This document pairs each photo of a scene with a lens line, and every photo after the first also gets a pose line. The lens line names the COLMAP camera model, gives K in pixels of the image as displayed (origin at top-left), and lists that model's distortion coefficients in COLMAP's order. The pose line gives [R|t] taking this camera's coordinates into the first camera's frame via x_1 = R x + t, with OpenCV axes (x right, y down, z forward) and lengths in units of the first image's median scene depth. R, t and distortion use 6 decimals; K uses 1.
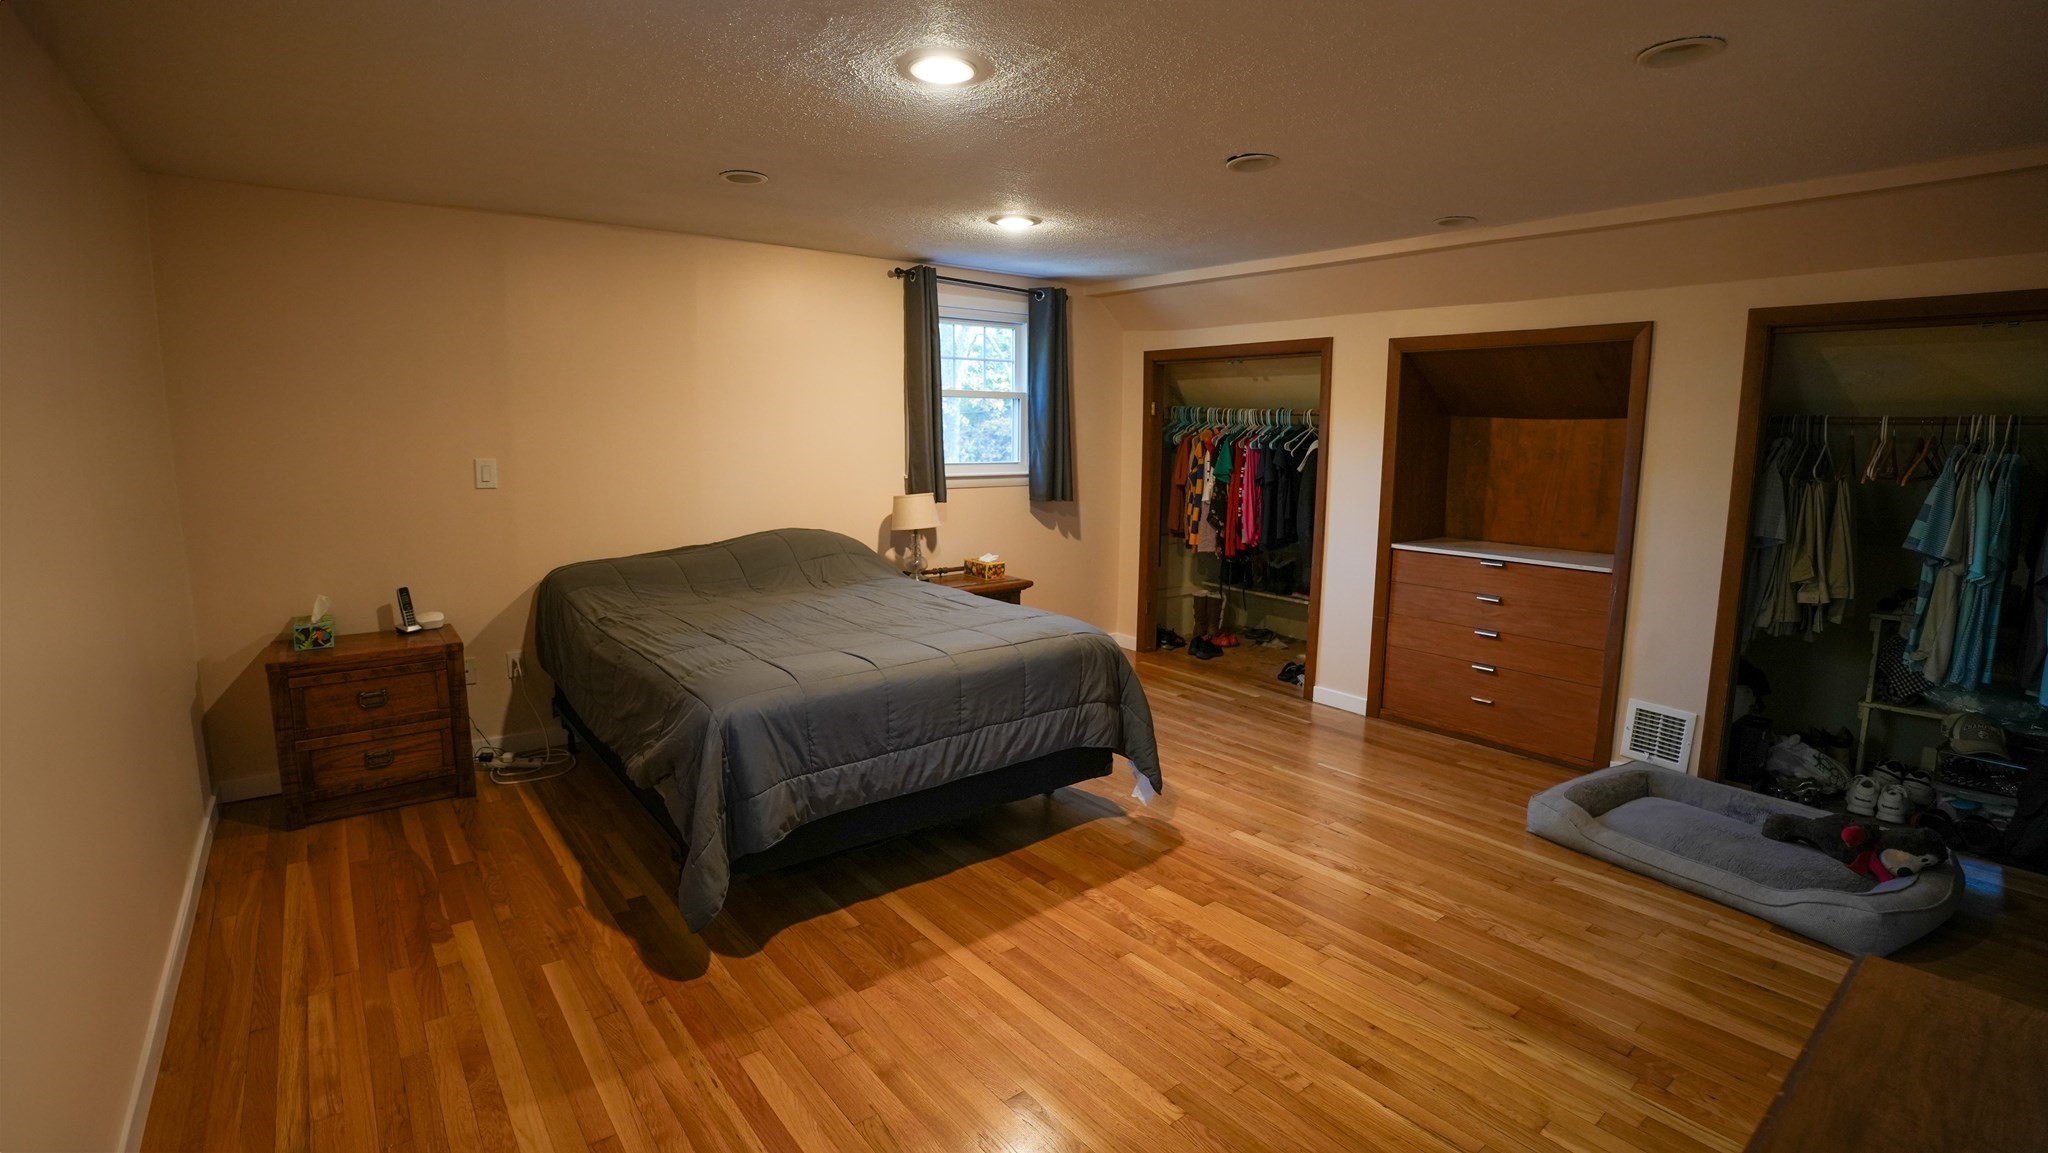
lens RADIAL K [[962.9, 0, 1030.5], [0, 962.9, 572.0], [0, 0, 1]] dist [-0.080506, 0.022684]
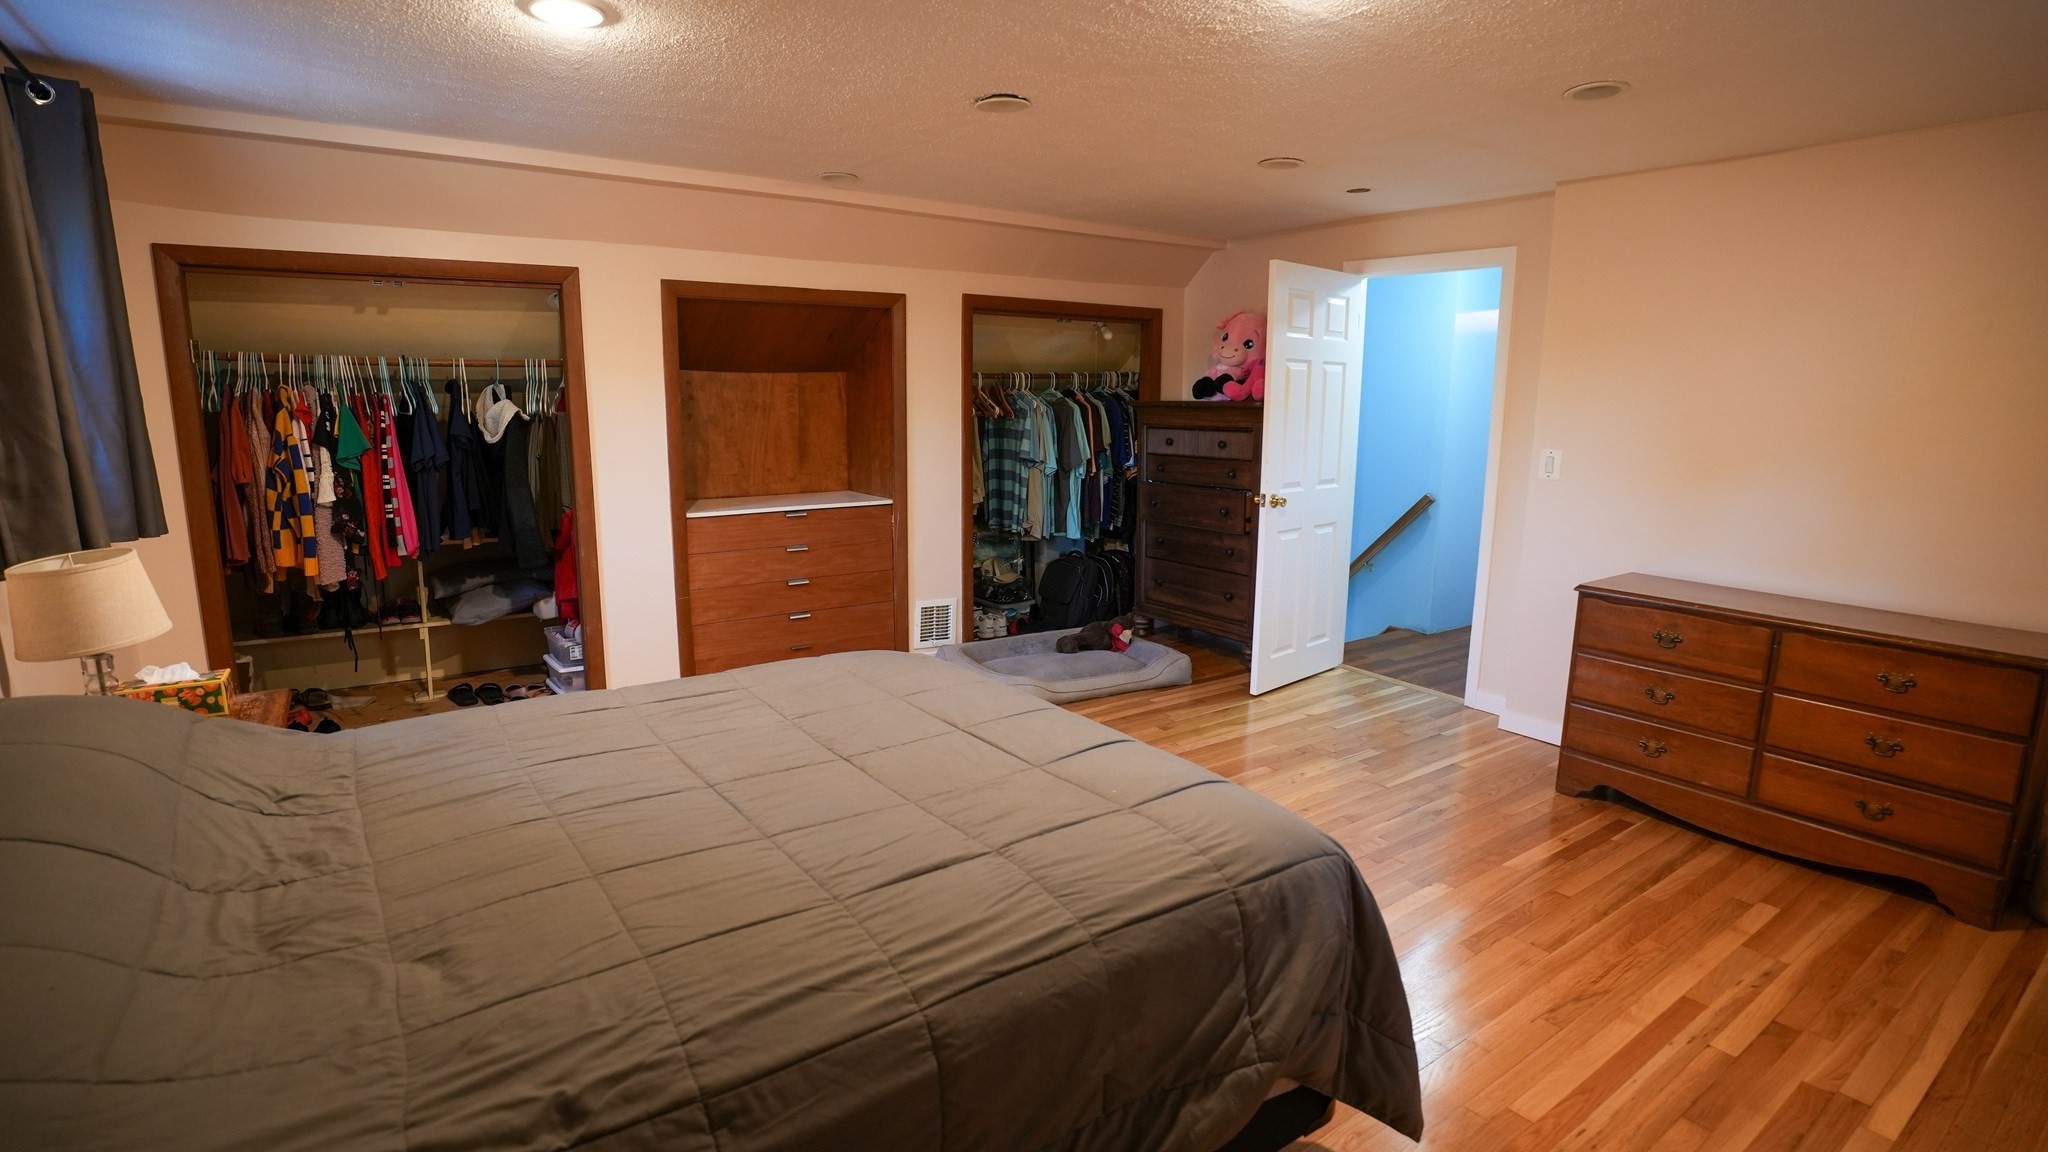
lens RADIAL K [[962.9, 0, 1030.5], [0, 962.9, 571.5], [0, 0, 1]] dist [-0.080506, 0.022684]
pose [[0.042590, -0.190378, 0.980787, -0.502835], [0.136852, 0.973536, 0.183028, -0.097719], [-0.989676, 0.126427, 0.067516, 0.640653]]
